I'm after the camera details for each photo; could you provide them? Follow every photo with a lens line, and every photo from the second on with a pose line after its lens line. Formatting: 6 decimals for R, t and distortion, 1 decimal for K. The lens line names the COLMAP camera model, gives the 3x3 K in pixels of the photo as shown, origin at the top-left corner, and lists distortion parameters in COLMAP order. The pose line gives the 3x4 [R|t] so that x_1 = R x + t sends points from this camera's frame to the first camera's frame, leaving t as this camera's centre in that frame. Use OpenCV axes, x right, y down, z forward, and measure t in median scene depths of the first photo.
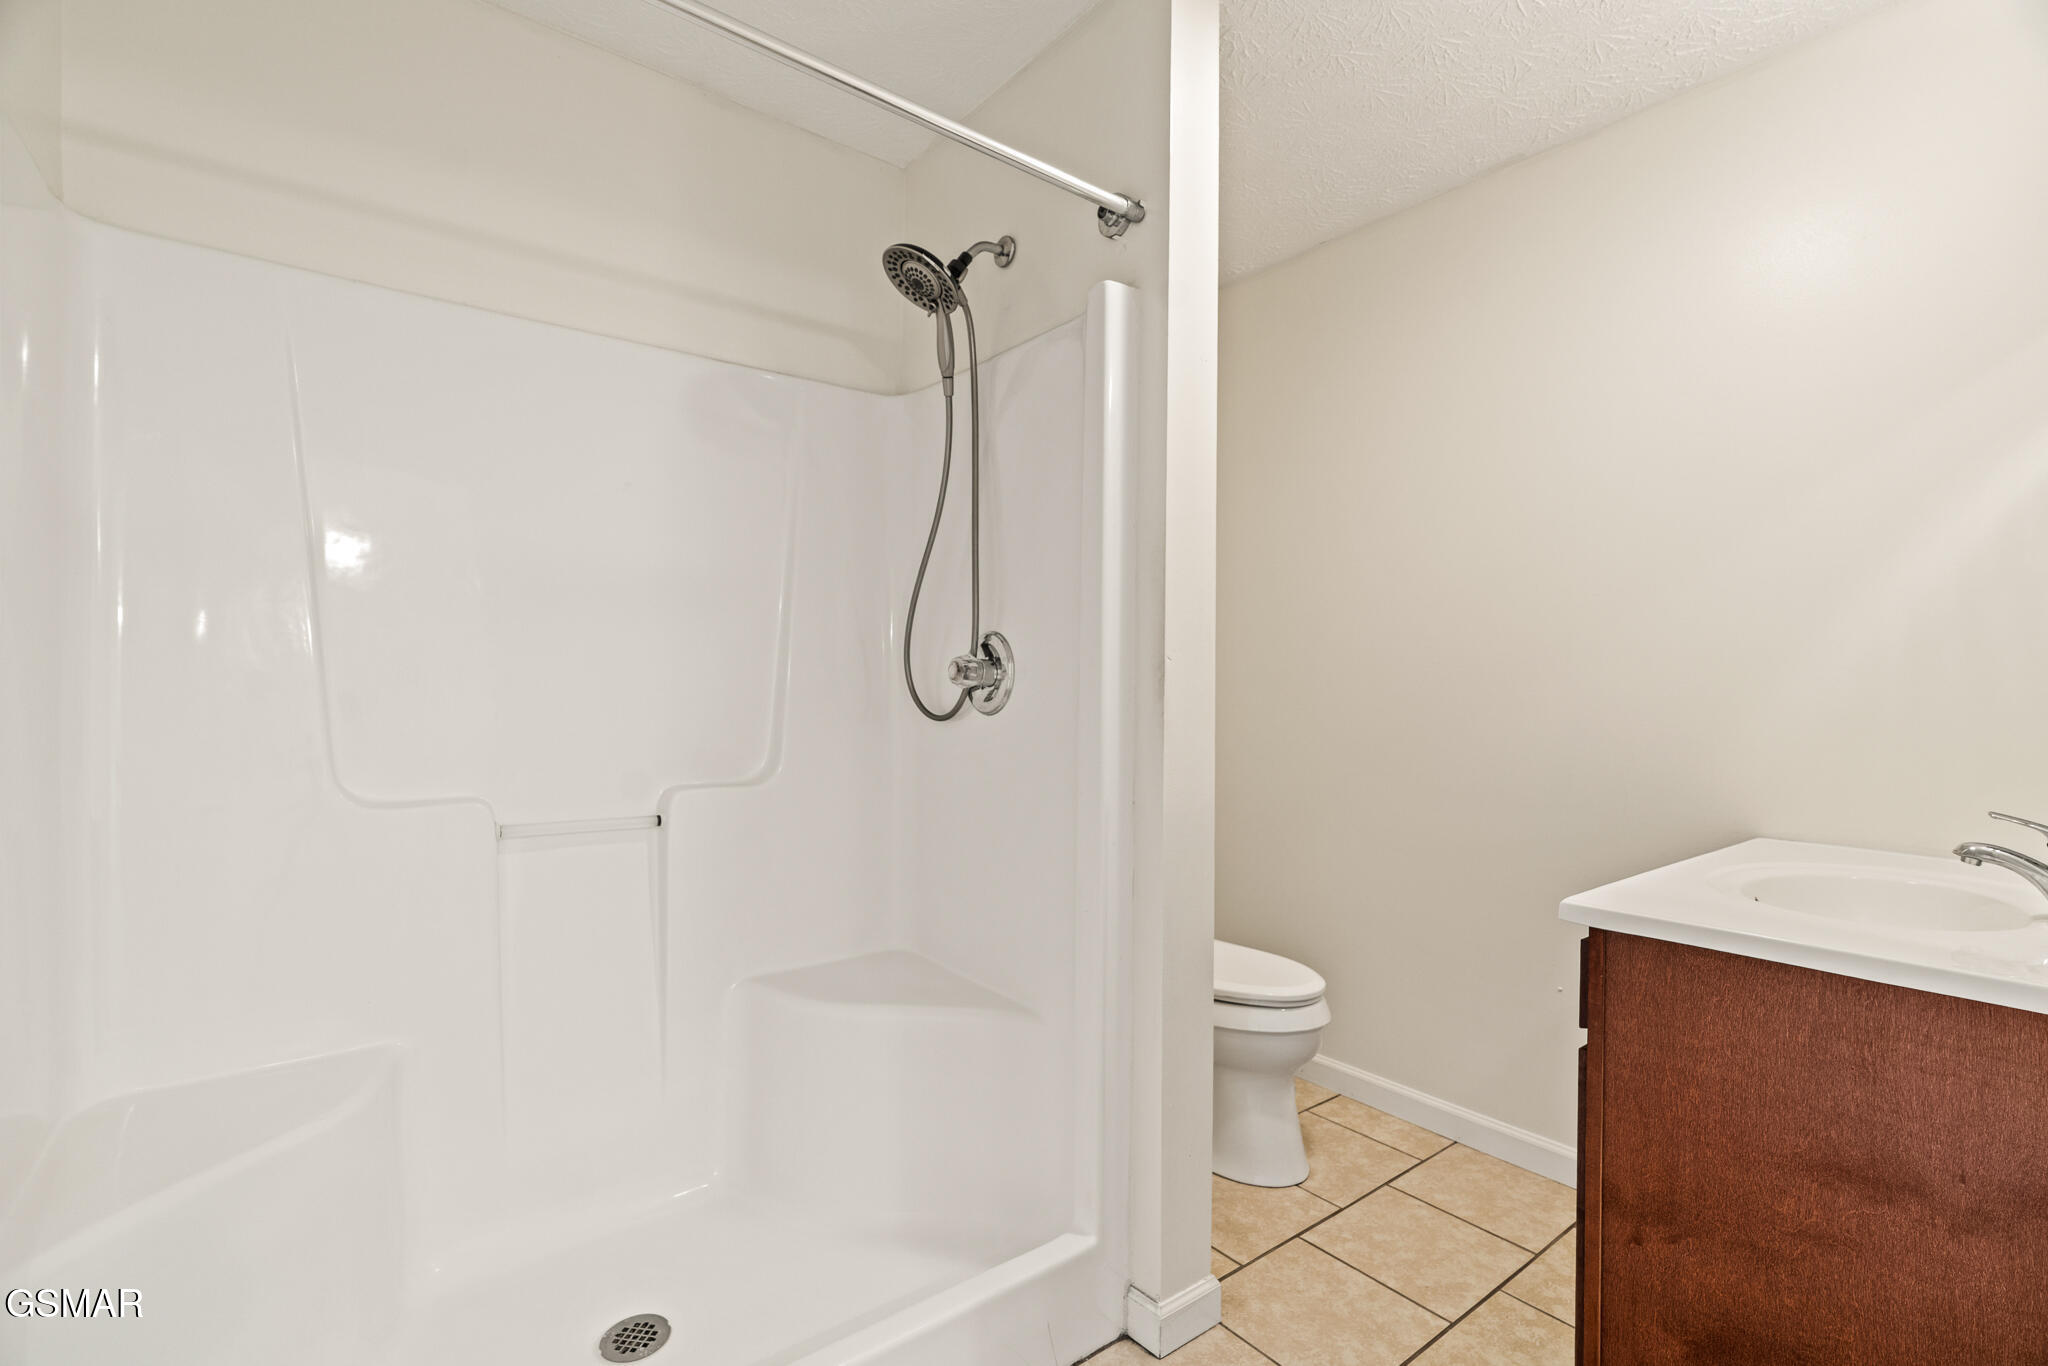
lens RADIAL K [[934.8, 0, 1020.1], [0, 934.8, 687.8], [0, 0, 1]] dist [-0.008088, 0.001928]
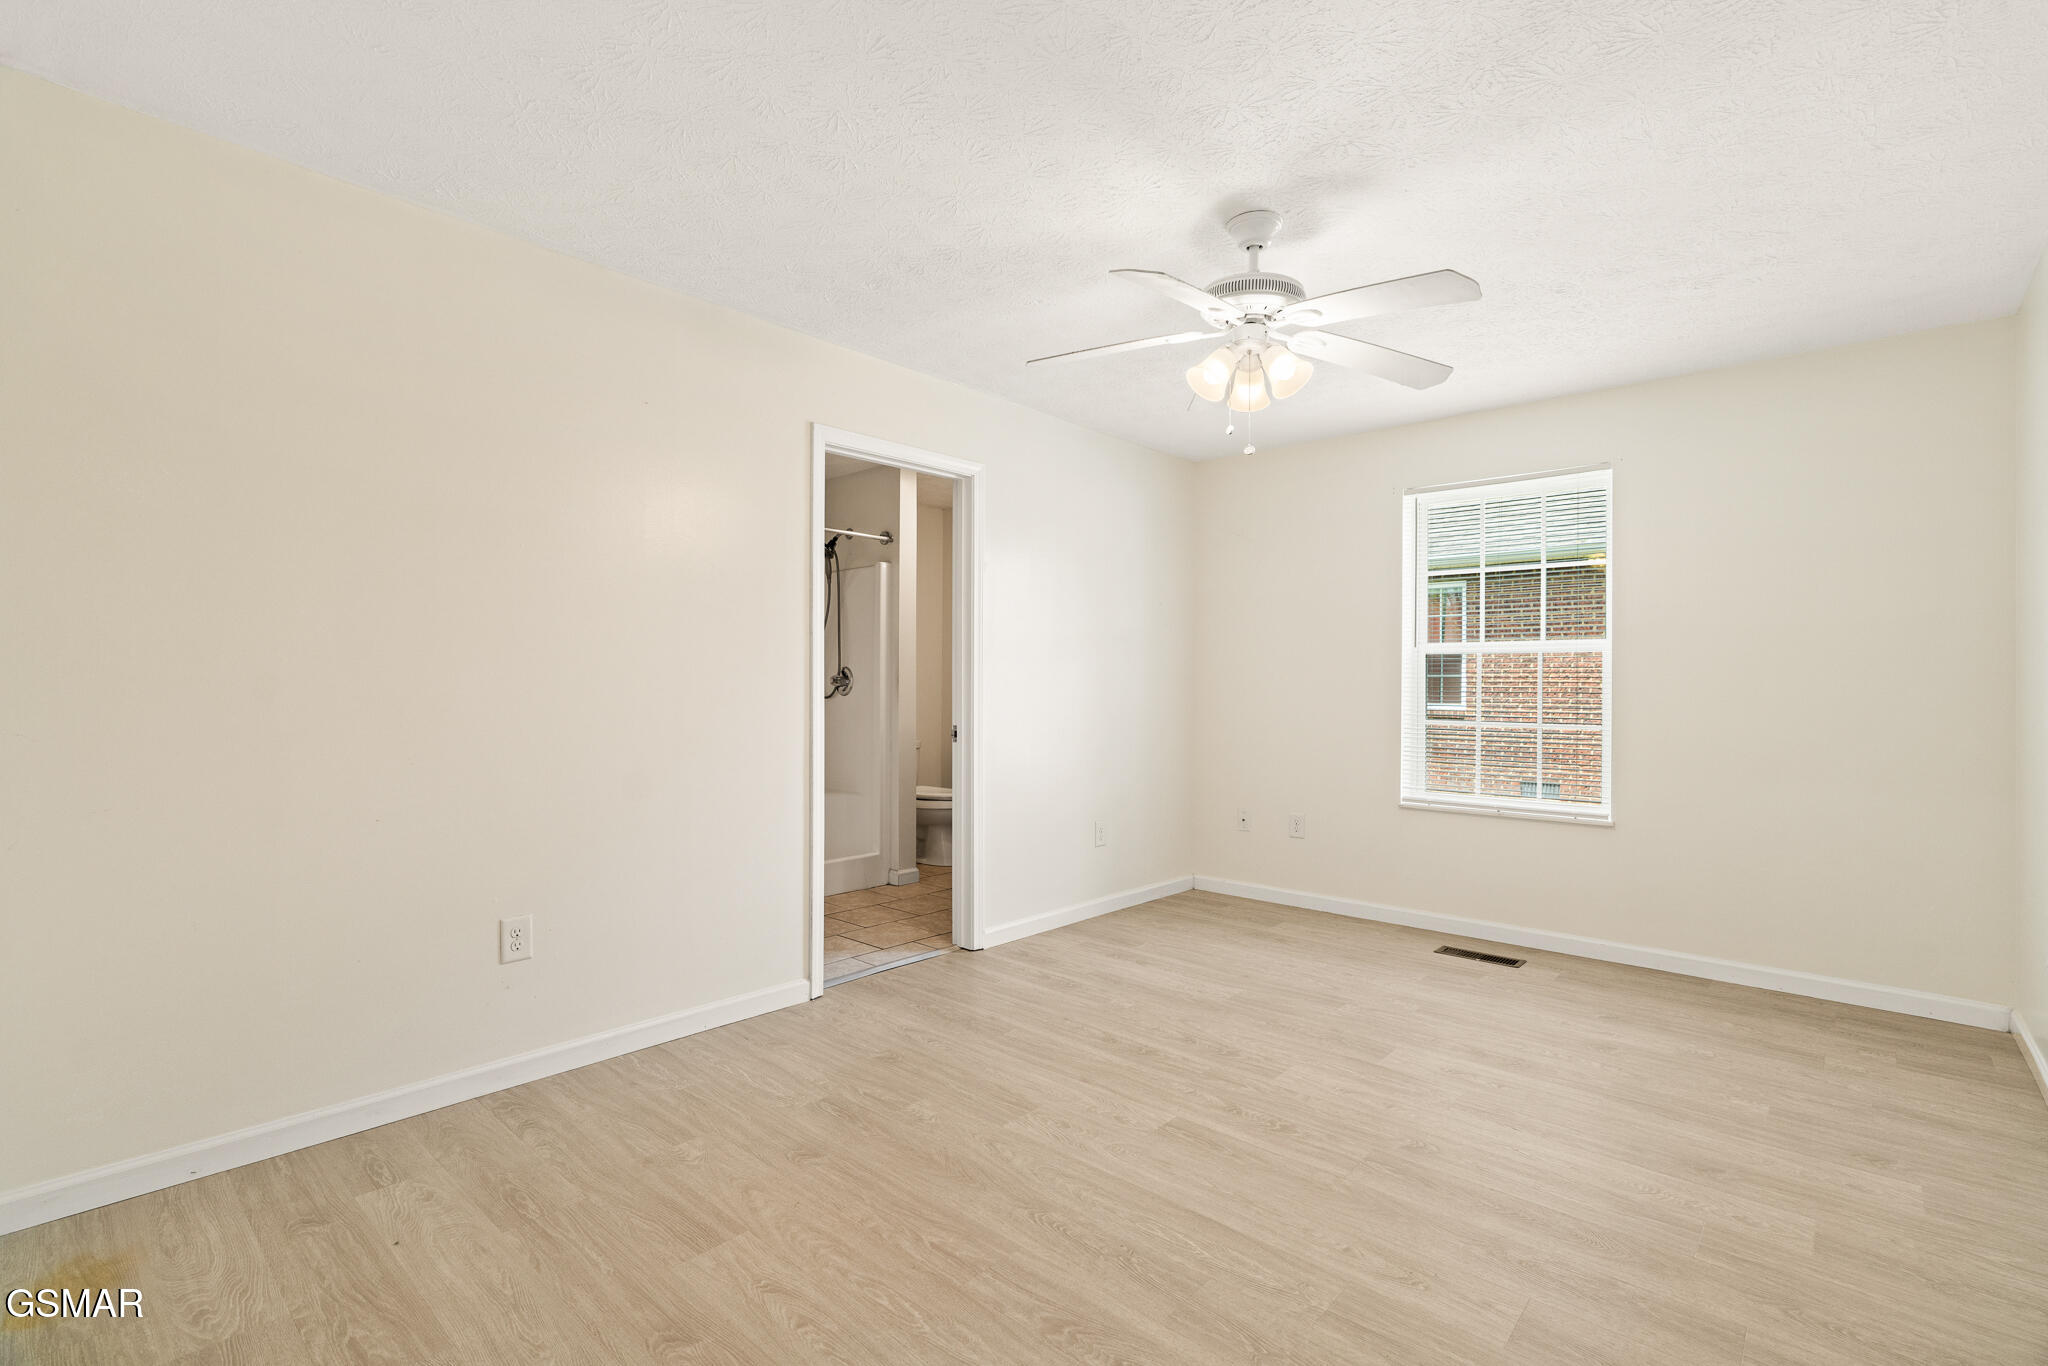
lens RADIAL K [[934.8, 0, 1025.4], [0, 934.8, 685.7], [0, 0, 1]] dist [-0.008088, 0.001928]
pose [[0.984321, -0.005829, 0.176290, 0.008718], [0.004906, 0.999972, 0.005675, -0.015363], [-0.176318, -0.004721, 0.984322, -1.982261]]
